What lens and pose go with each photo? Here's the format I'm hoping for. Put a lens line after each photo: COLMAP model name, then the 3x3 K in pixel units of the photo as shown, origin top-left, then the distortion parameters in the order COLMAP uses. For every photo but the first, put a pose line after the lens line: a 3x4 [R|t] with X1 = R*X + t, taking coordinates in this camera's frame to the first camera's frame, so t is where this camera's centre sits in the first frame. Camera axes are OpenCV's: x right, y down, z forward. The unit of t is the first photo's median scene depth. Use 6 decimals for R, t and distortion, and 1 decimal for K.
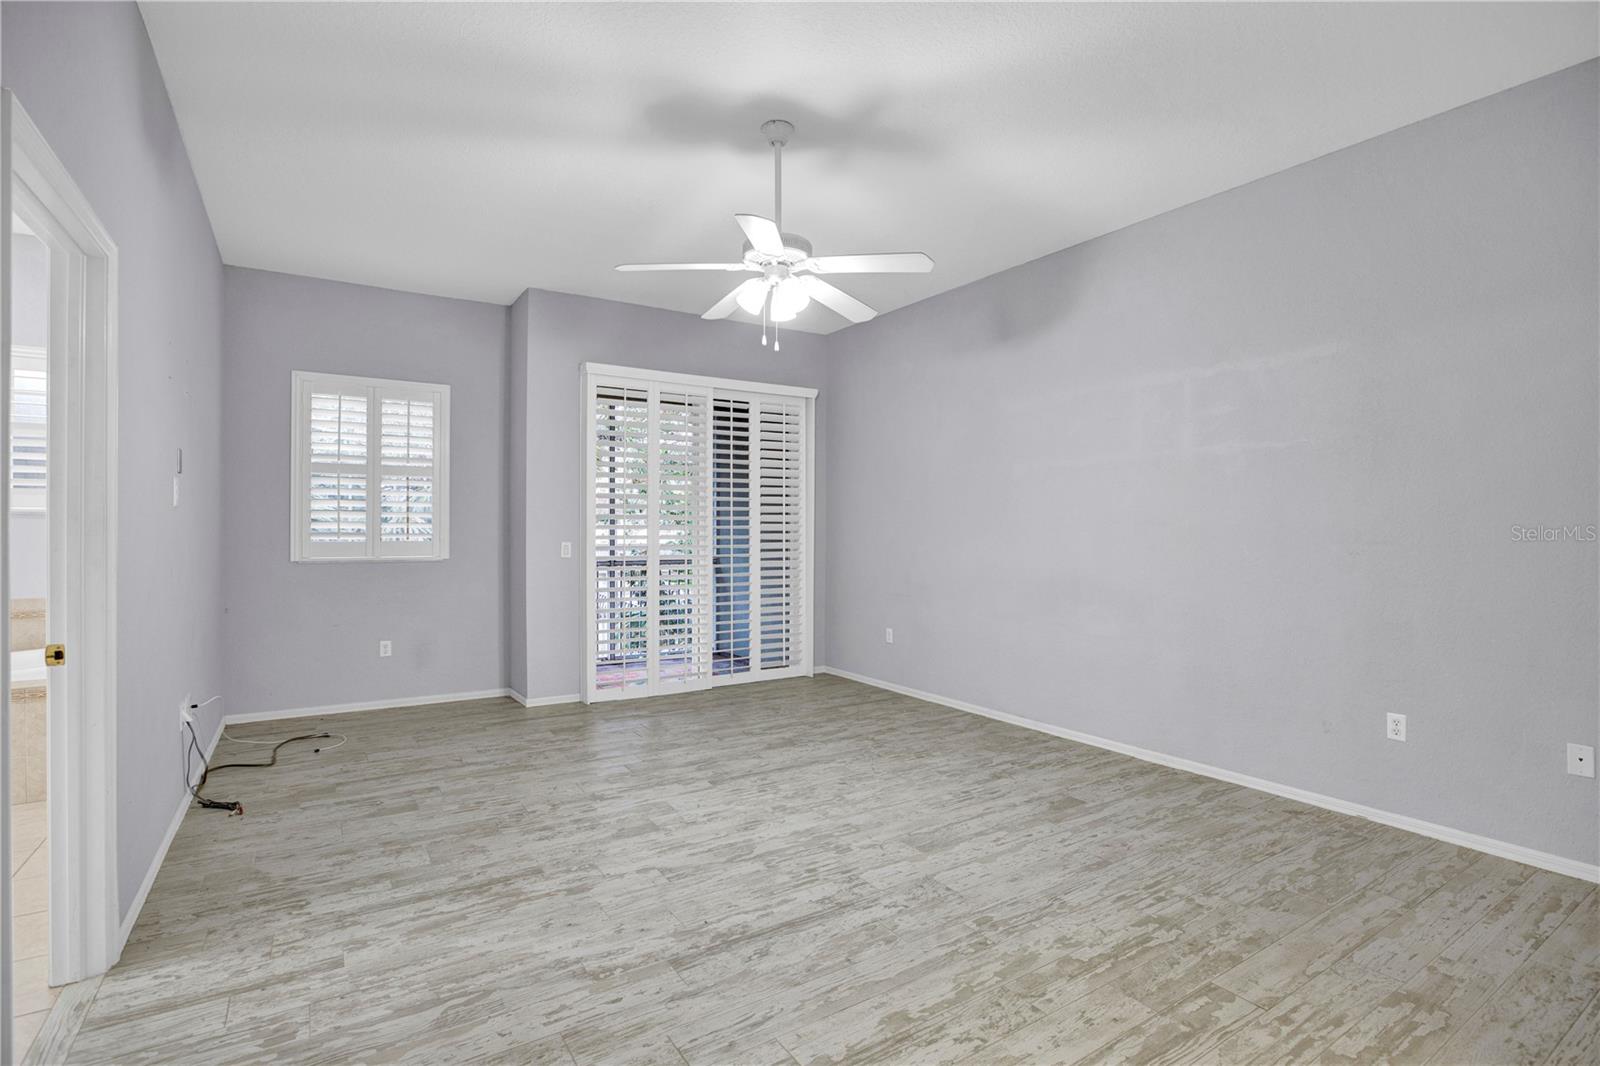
lens RADIAL K [[770.7, 0, 806.2], [0, 770.7, 516.5], [0, 0, 1]] dist [-0.044137, 0.014286]
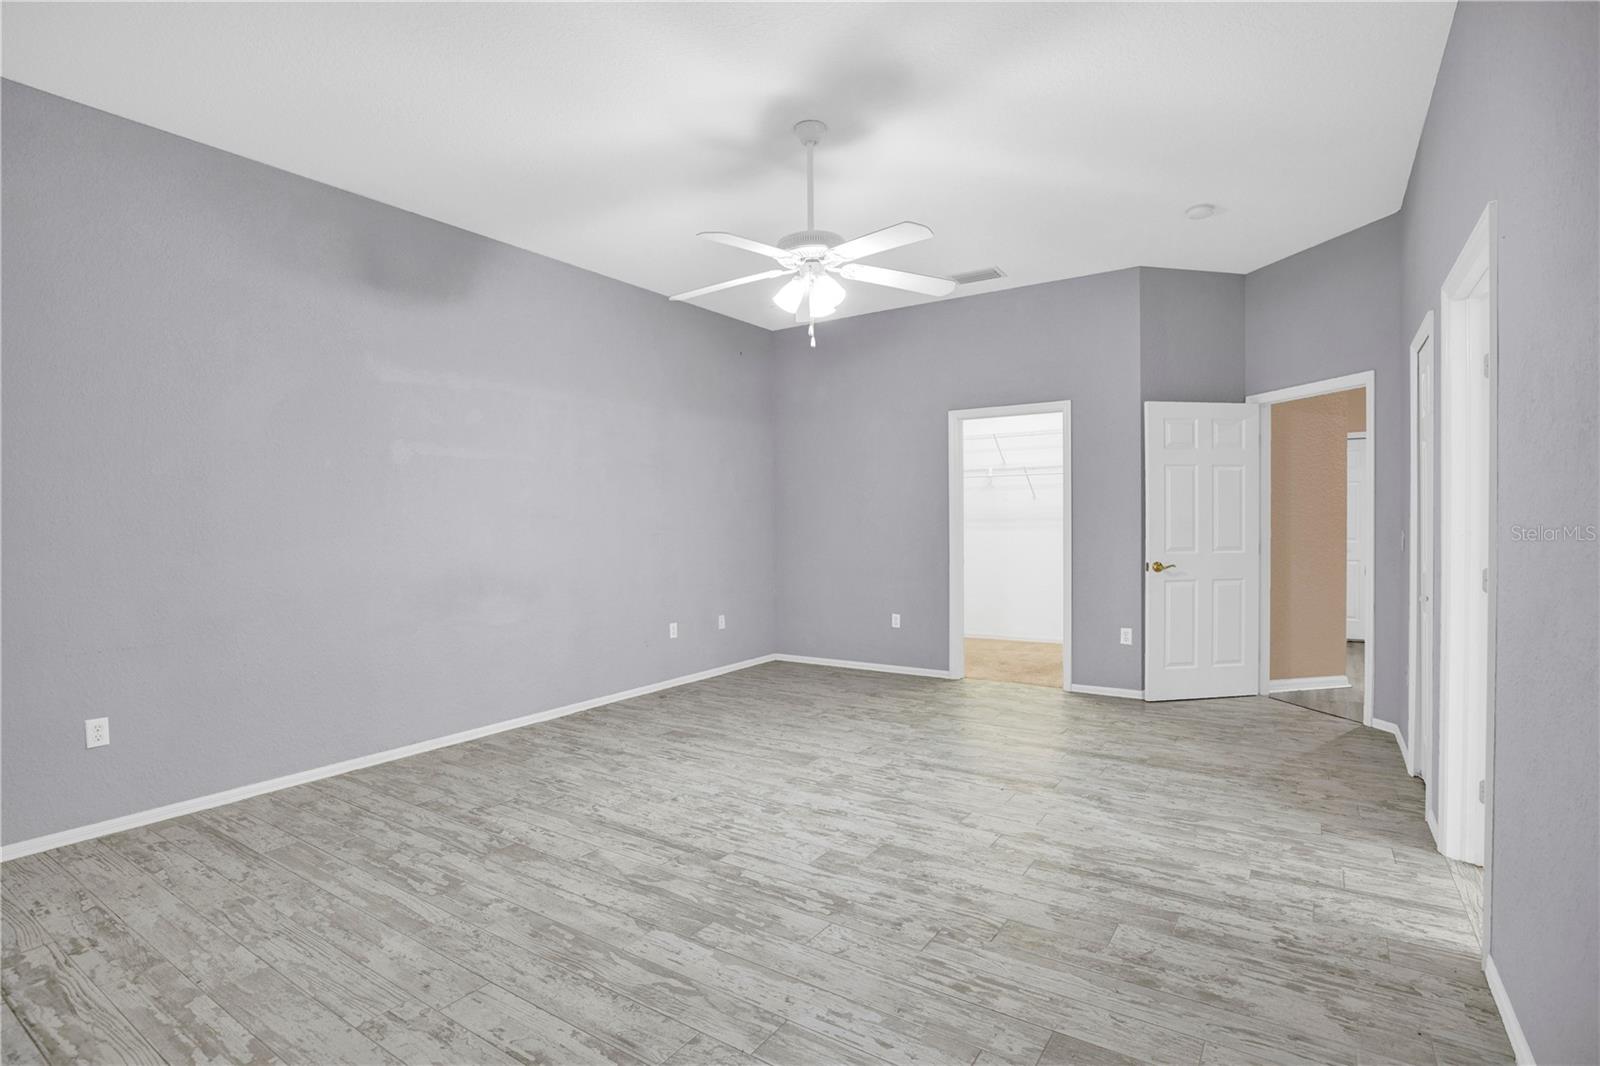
lens RADIAL K [[803.3, 0, 801.1], [0, 803.3, 520.1], [0, 0, 1]] dist [-0.054326, 0.018703]
pose [[-0.407473, 0.003848, 0.913209, -1.112129], [-0.002450, 0.999983, -0.005307, 0.047241], [-0.913214, -0.004400, -0.407456, 1.644444]]
